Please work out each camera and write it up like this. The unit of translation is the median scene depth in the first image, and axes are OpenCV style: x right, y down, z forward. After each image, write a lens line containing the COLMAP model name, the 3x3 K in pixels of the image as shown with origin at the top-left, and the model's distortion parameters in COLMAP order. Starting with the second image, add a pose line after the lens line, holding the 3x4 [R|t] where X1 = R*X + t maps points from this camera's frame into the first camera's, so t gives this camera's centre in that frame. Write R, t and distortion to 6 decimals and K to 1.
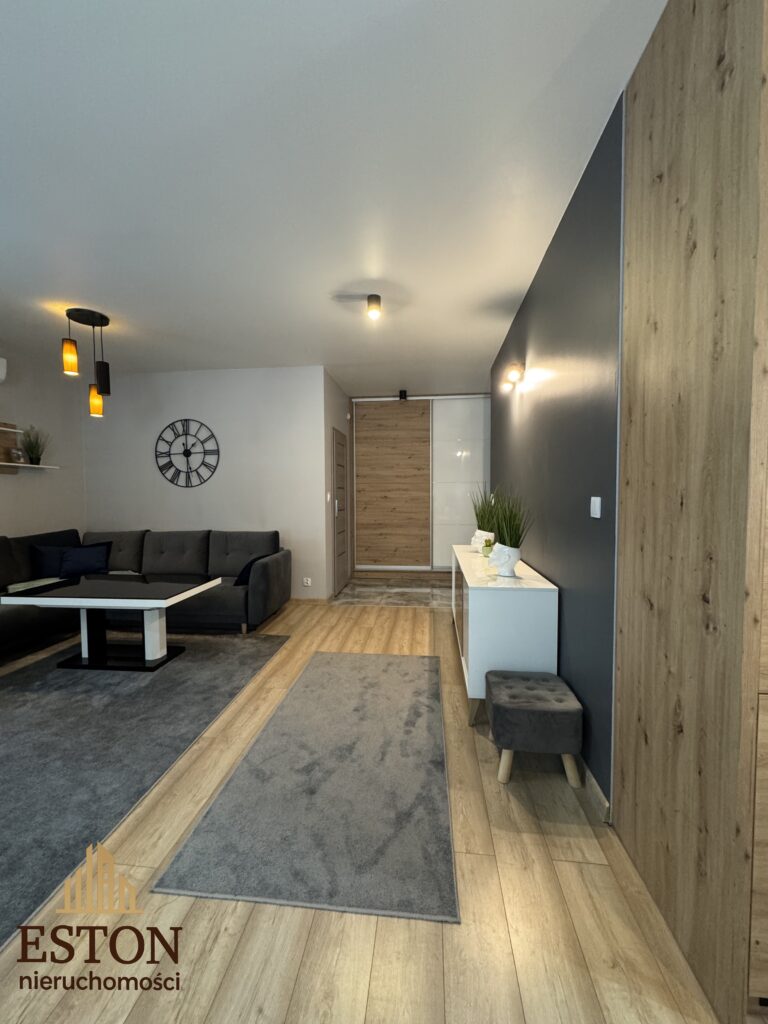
lens RADIAL K [[409.1, 0, 382.9], [0, 409.1, 512.1], [0, 0, 1]] dist [0.003715, 0.000144]
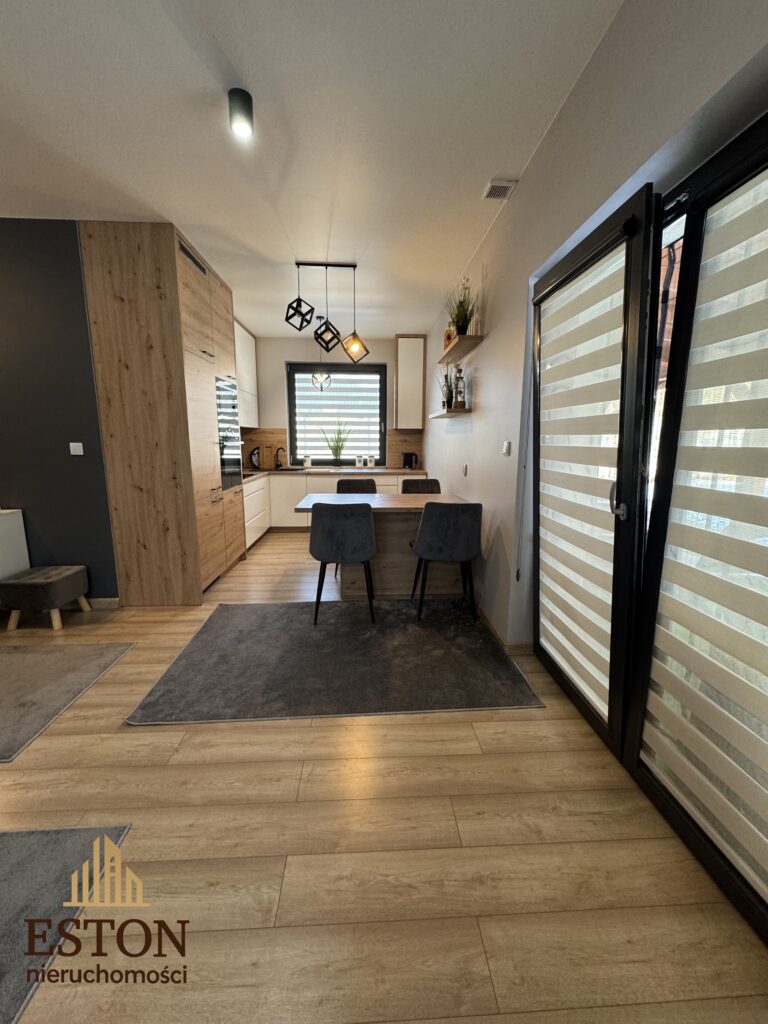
lens RADIAL K [[409.1, 0, 382.8], [0, 409.1, 512.6], [0, 0, 1]] dist [0.003715, 0.000144]
pose [[-0.157162, -0.169693, 0.972885, -1.149502], [0.040623, 0.983182, 0.178052, -0.001837], [-0.986737, 0.067504, -0.147625, -0.006040]]
